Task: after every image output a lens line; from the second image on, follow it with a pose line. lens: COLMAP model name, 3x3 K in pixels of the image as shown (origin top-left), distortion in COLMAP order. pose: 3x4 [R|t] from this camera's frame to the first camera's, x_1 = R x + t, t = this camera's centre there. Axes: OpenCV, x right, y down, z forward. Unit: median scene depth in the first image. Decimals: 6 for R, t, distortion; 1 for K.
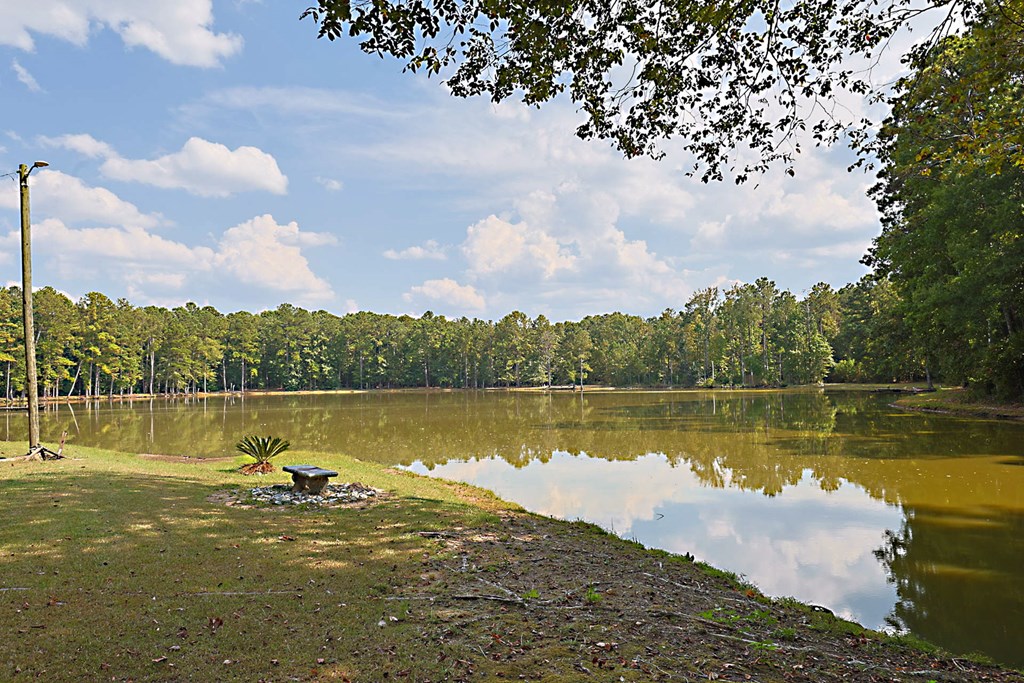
lens RADIAL K [[772.9, 0, 510.8], [0, 772.9, 342.0], [0, 0, 1]] dist [0.012771, -0.006411]
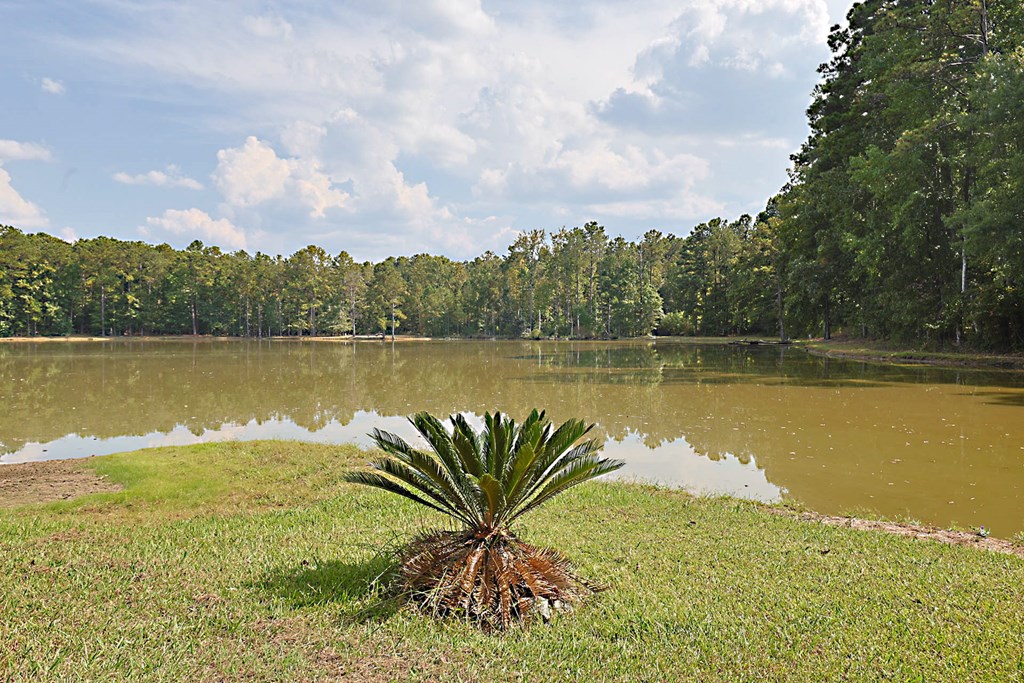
lens RADIAL K [[772.9, 0, 511.9], [0, 772.9, 340.0], [0, 0, 1]] dist [0.012771, -0.006411]
pose [[0.946146, 0.012517, 0.323499, -0.056993], [-0.031042, 0.998156, 0.052169, 0.011568], [-0.322250, -0.059401, 0.944789, 0.130503]]
